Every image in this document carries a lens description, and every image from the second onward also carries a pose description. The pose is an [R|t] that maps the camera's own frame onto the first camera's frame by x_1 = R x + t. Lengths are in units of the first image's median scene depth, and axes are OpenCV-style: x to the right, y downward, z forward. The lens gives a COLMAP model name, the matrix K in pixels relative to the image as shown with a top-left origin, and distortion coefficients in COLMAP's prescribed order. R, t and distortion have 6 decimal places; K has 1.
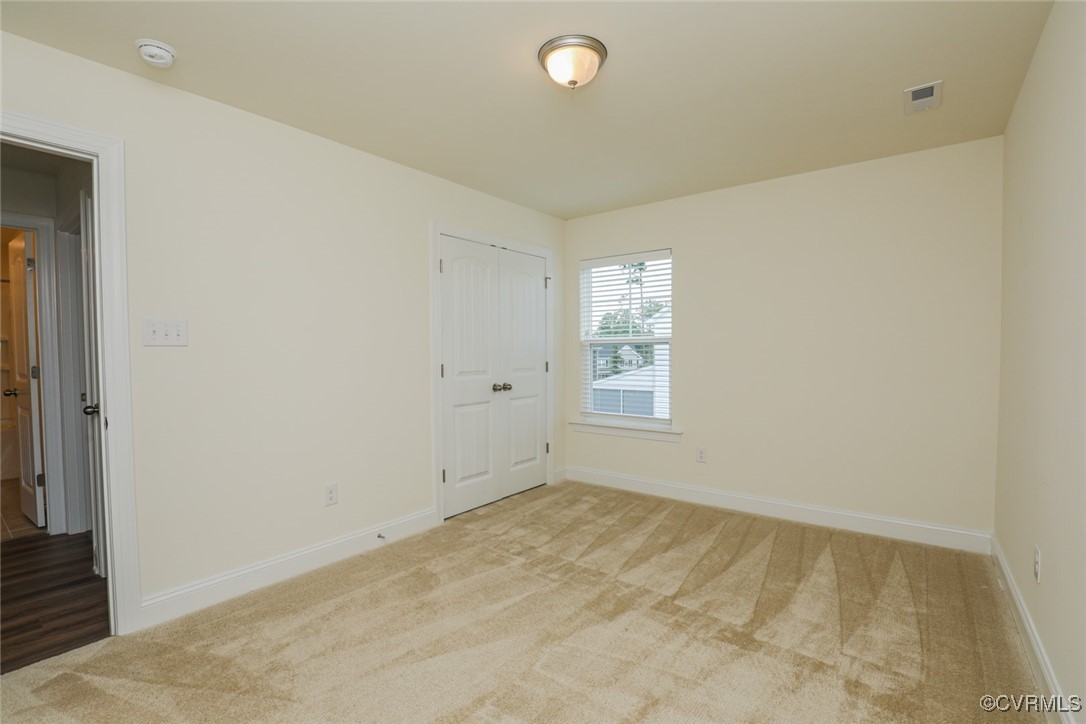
lens RADIAL K [[493.6, 0, 547.8], [0, 493.6, 359.4], [0, 0, 1]] dist [-0.029302, 0.002696]
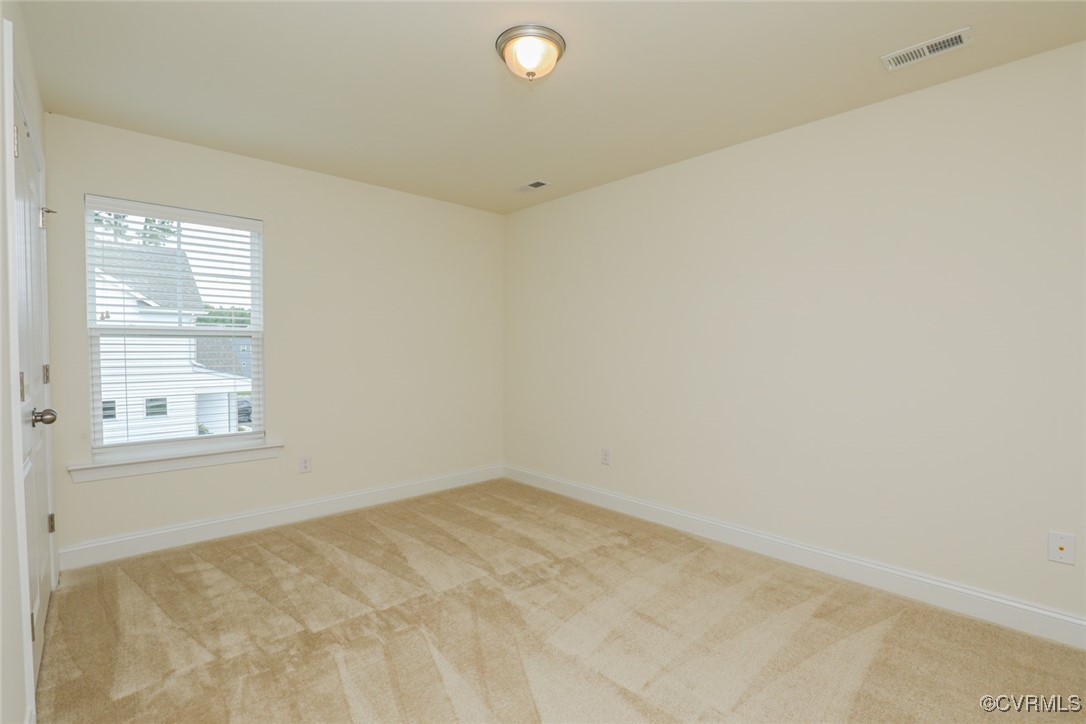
lens RADIAL K [[493.6, 0, 547.1], [0, 493.6, 362.3], [0, 0, 1]] dist [-0.029302, 0.002696]
pose [[0.179045, -0.022987, 0.983572, -0.624638], [0.012841, 0.999696, 0.021026, -0.003552], [-0.983757, 0.008866, 0.179286, 0.541391]]
